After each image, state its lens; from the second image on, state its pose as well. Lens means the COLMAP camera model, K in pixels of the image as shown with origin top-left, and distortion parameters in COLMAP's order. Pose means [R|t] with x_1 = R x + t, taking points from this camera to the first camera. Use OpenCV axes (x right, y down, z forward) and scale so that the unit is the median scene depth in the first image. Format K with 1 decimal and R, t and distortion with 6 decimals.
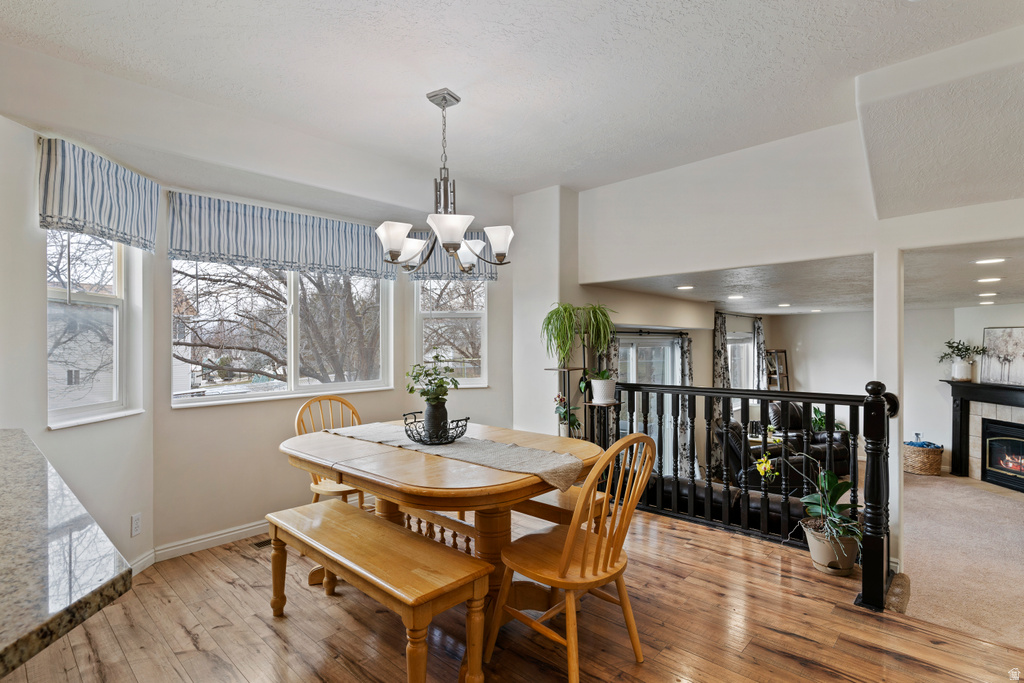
lens RADIAL K [[498.0, 0, 510.3], [0, 498.0, 346.7], [0, 0, 1]] dist [0.000233, -0.001784]
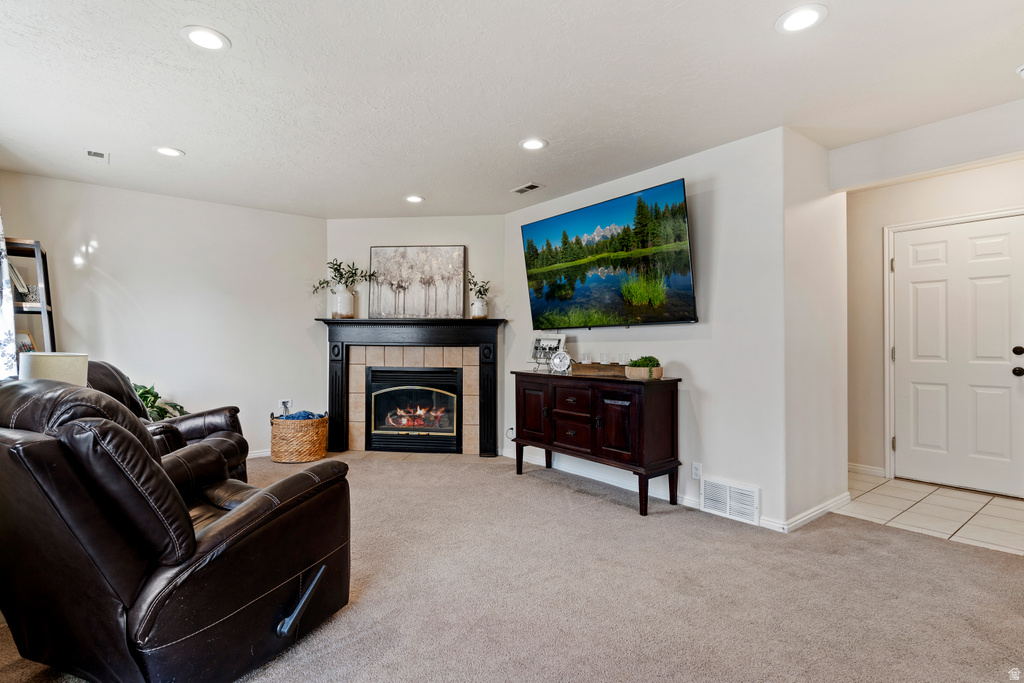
lens RADIAL K [[515.0, 0, 522.7], [0, 515.0, 342.4], [0, 0, 1]] dist [0.009685, 0.000463]
pose [[0.136311, 0.005236, 0.990652, 0.208405], [0.005707, 0.999965, -0.006070, 0.112050], [-0.990650, 0.006482, 0.136277, 0.658020]]
